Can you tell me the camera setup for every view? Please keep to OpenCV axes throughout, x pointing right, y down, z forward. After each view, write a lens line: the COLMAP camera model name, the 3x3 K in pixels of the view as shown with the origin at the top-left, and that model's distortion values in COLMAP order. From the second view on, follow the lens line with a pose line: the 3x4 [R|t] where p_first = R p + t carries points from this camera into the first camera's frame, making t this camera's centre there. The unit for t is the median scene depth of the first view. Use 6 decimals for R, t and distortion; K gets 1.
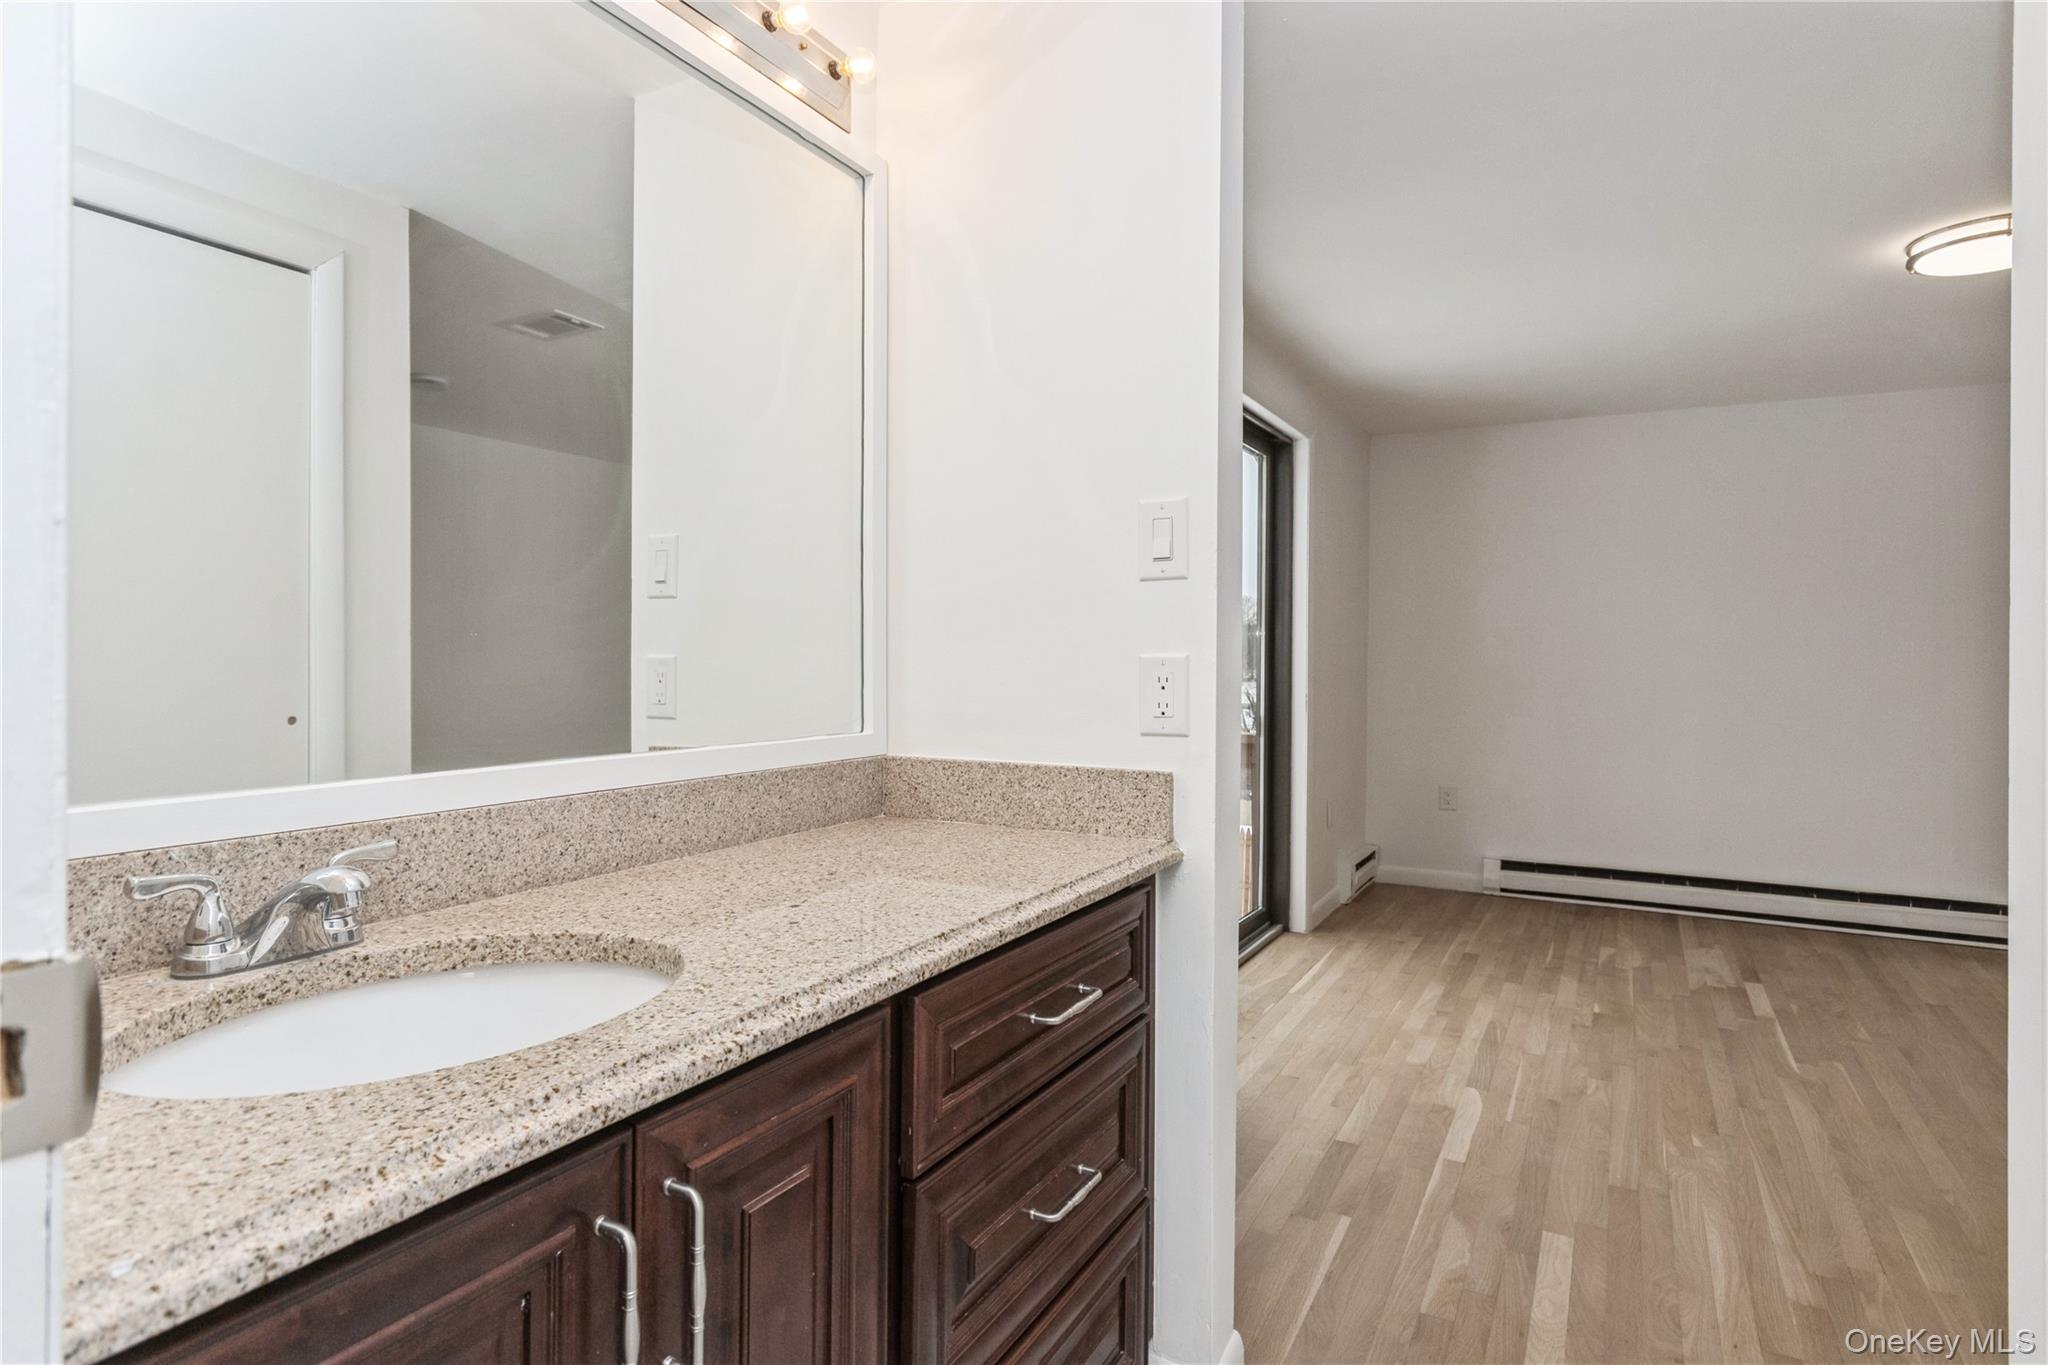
lens RADIAL K [[1083.8, 0, 1018.5], [0, 1083.8, 658.9], [0, 0, 1]] dist [-0.000277, -0.000951]
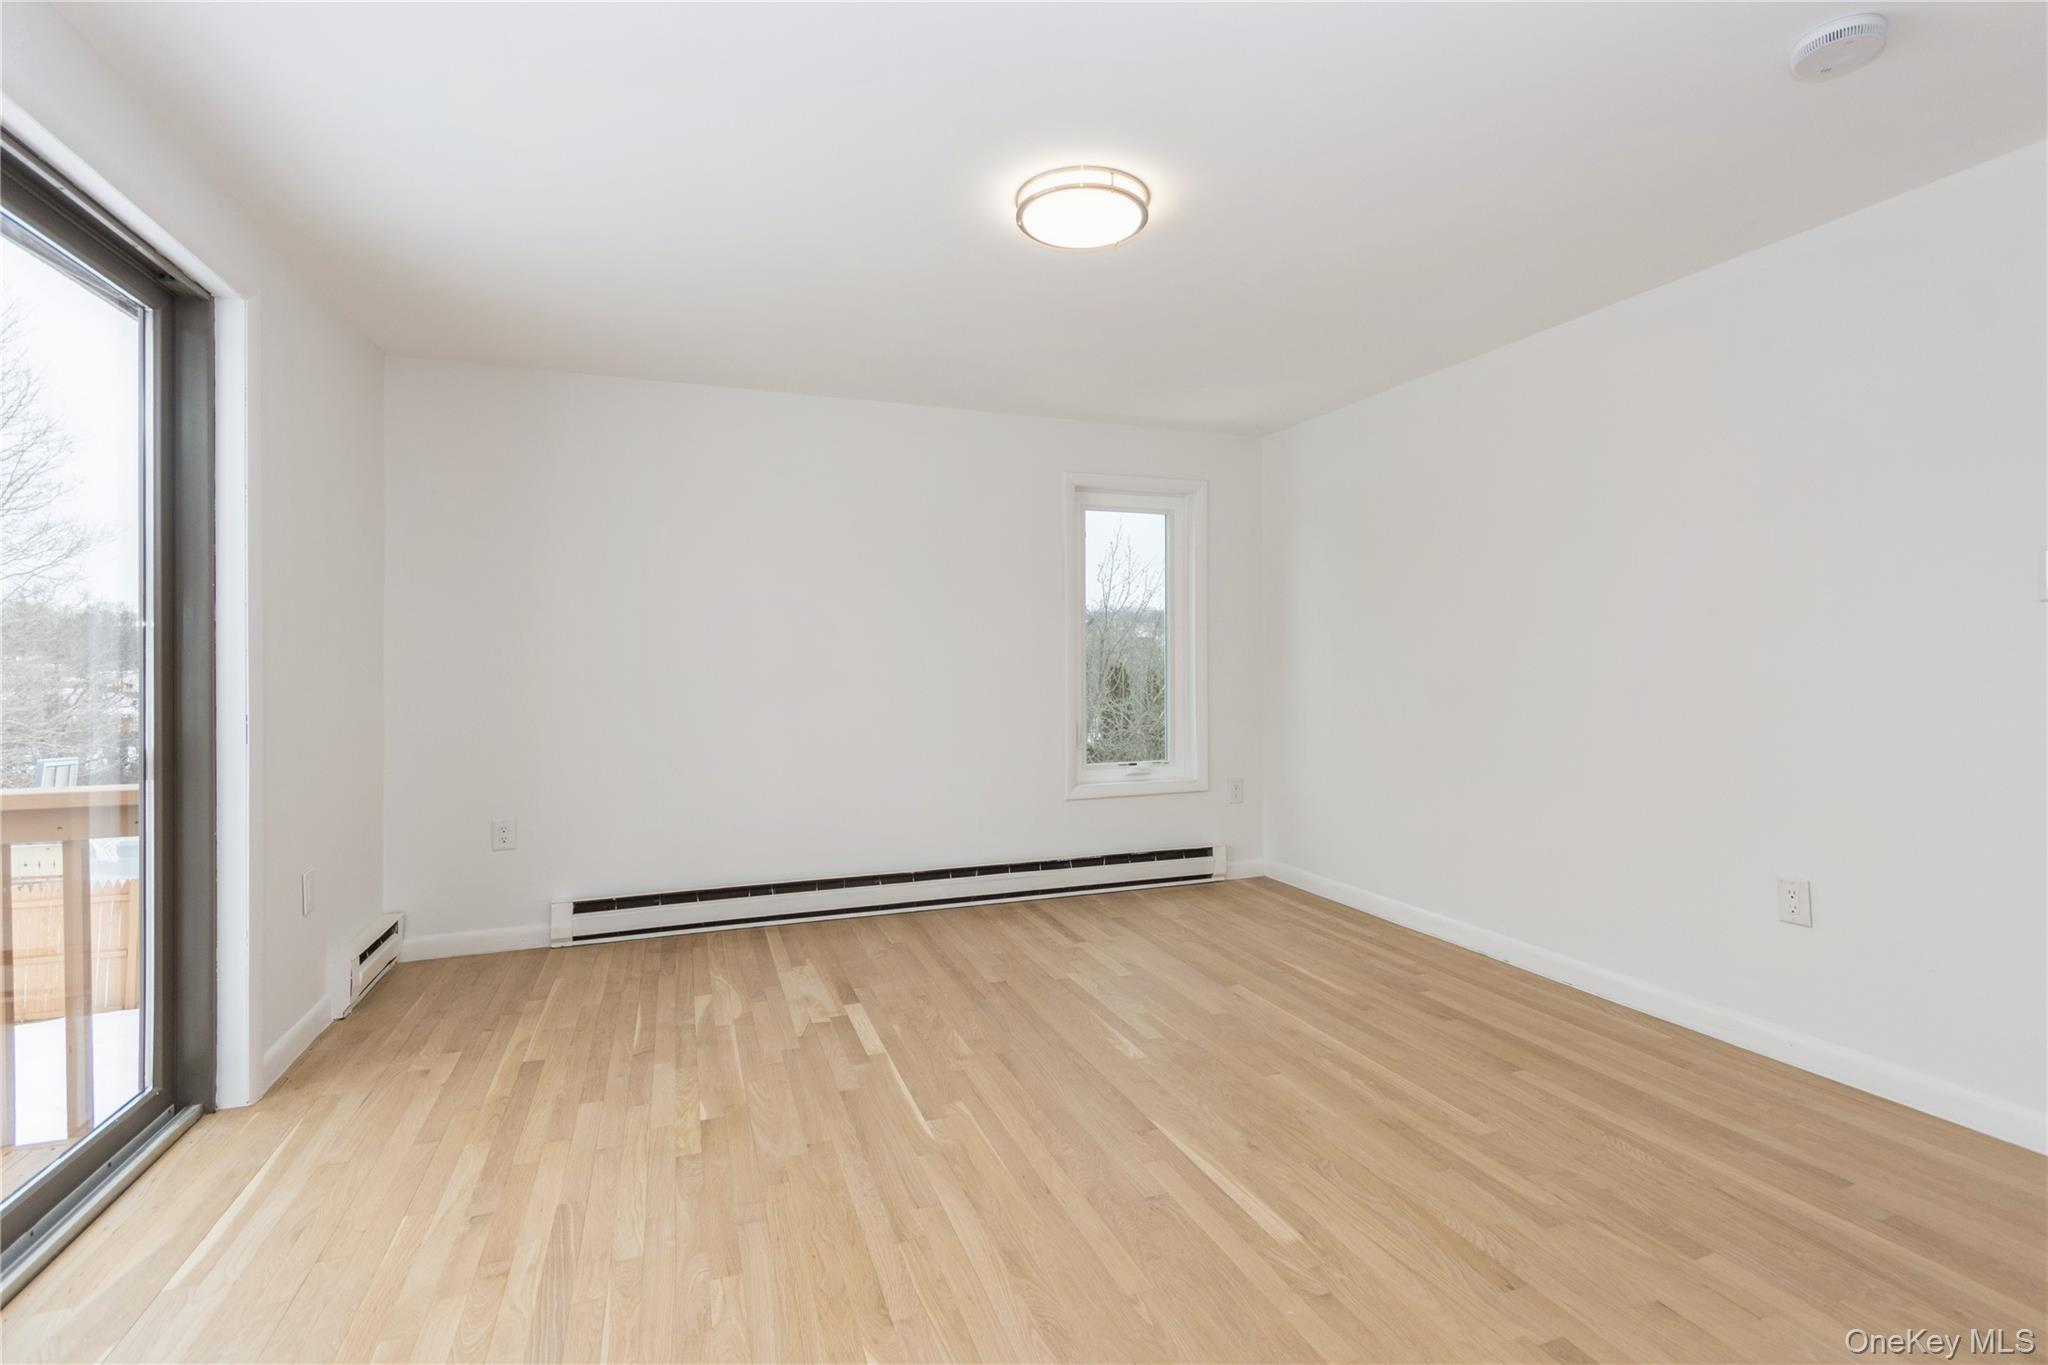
lens RADIAL K [[946.1, 0, 1027.5], [0, 946.1, 660.1], [0, 0, 1]] dist [0.006475, 0.000588]
pose [[0.646479, -0.009311, 0.762875, 0.170994], [0.012338, 0.999922, 0.001749, 0.007523], [-0.762832, 0.008281, 0.646544, 0.381600]]
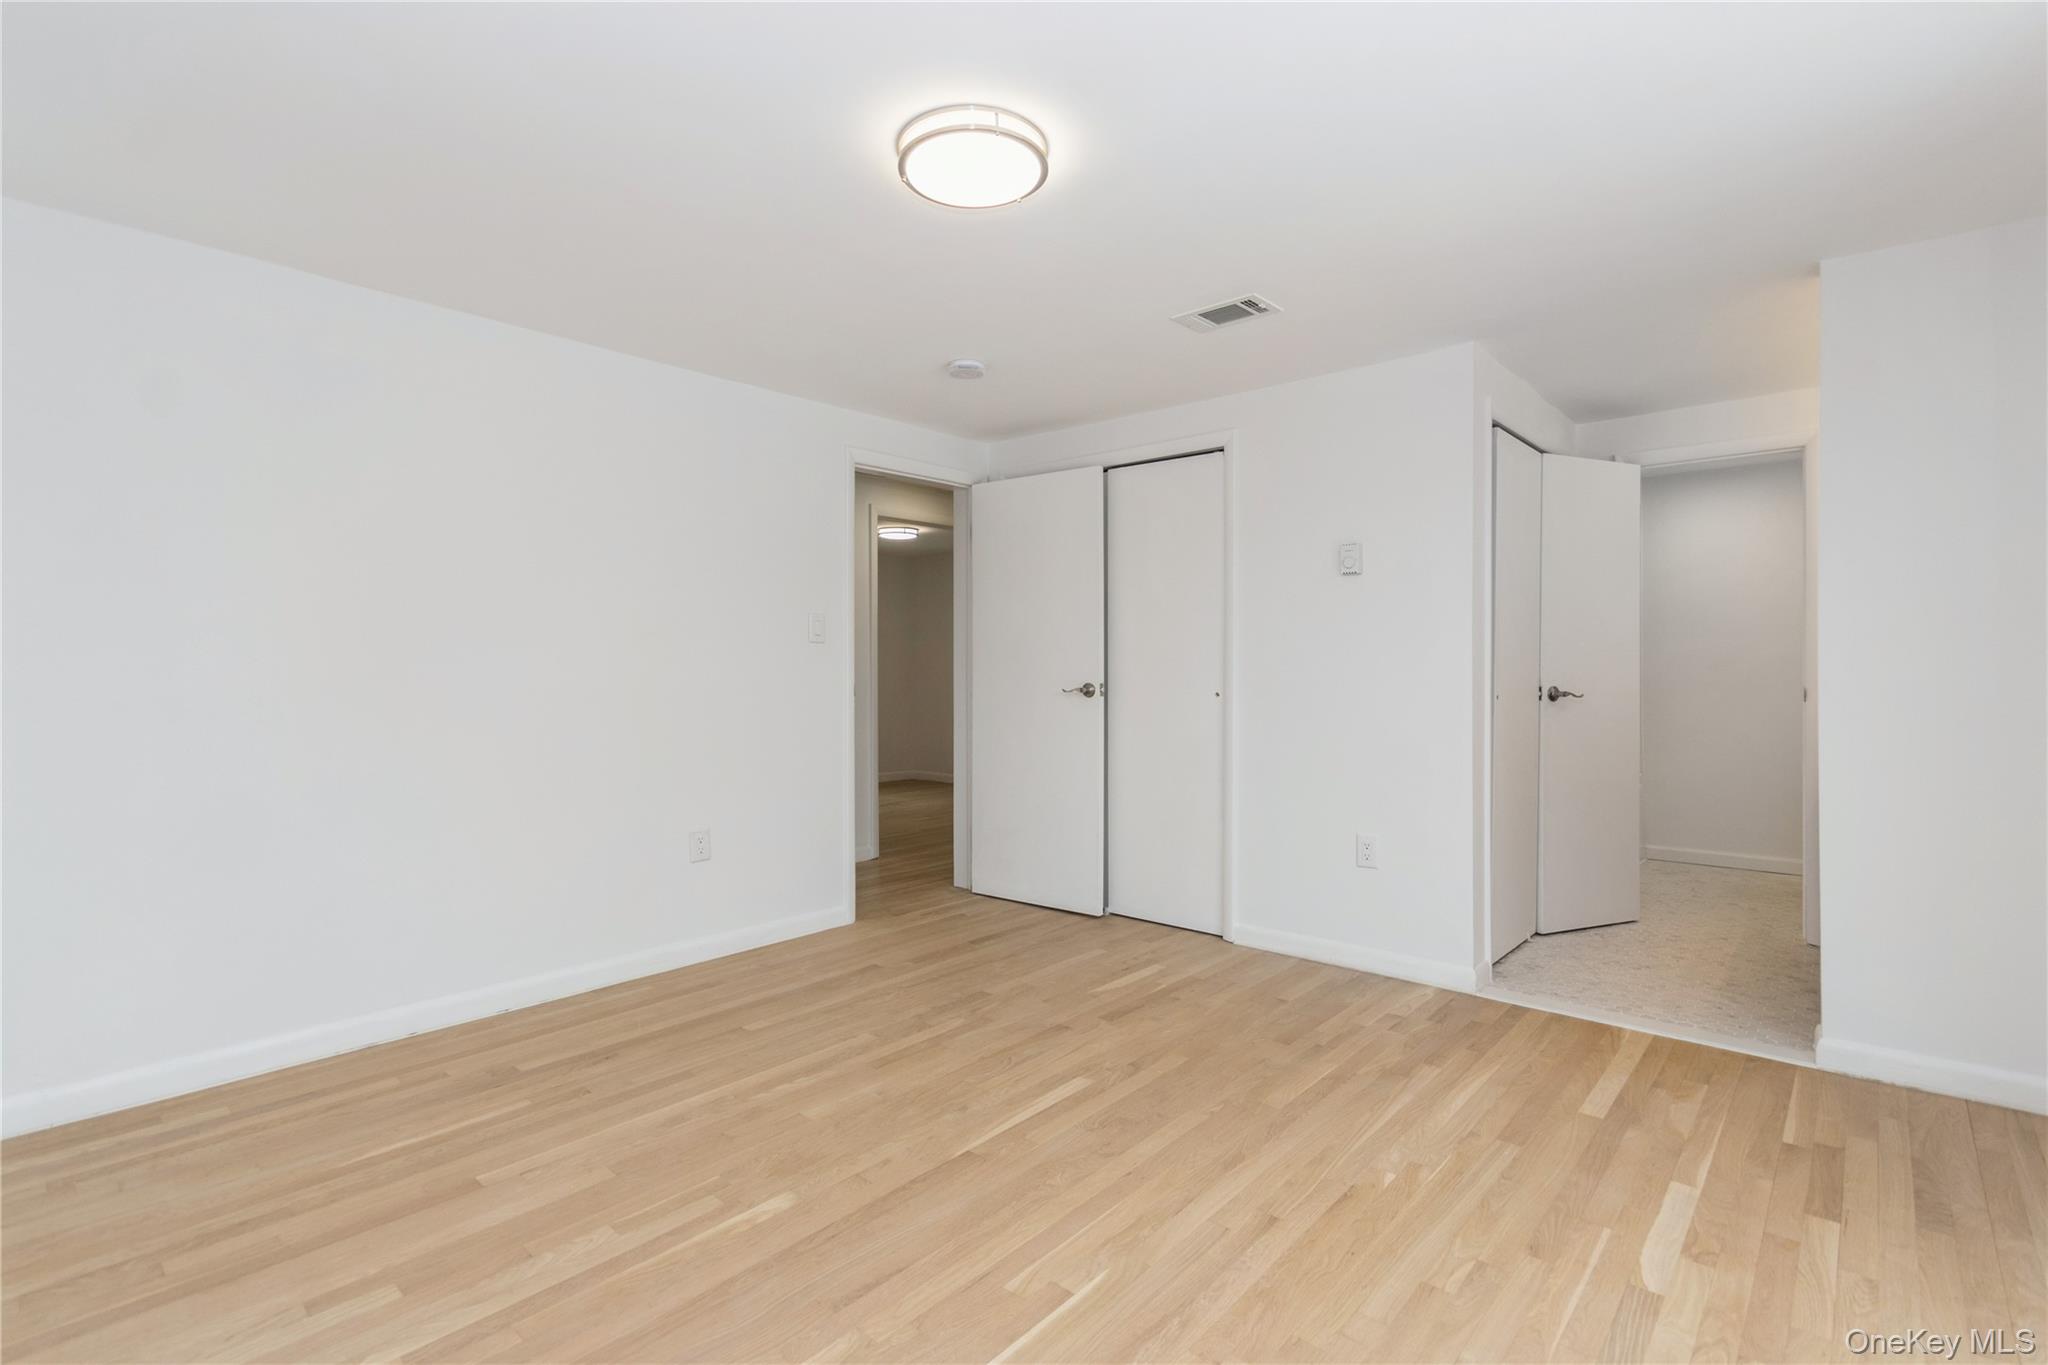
lens RADIAL K [[973.0, 0, 1037.1], [0, 973.0, 679.4], [0, 0, 1]] dist [0.005729, -0.000196]
pose [[-0.979166, -0.007381, 0.202929, 0.528710], [-0.004000, 0.999846, 0.017065, 0.005972], [-0.203024, 0.015898, -0.979045, 1.308786]]
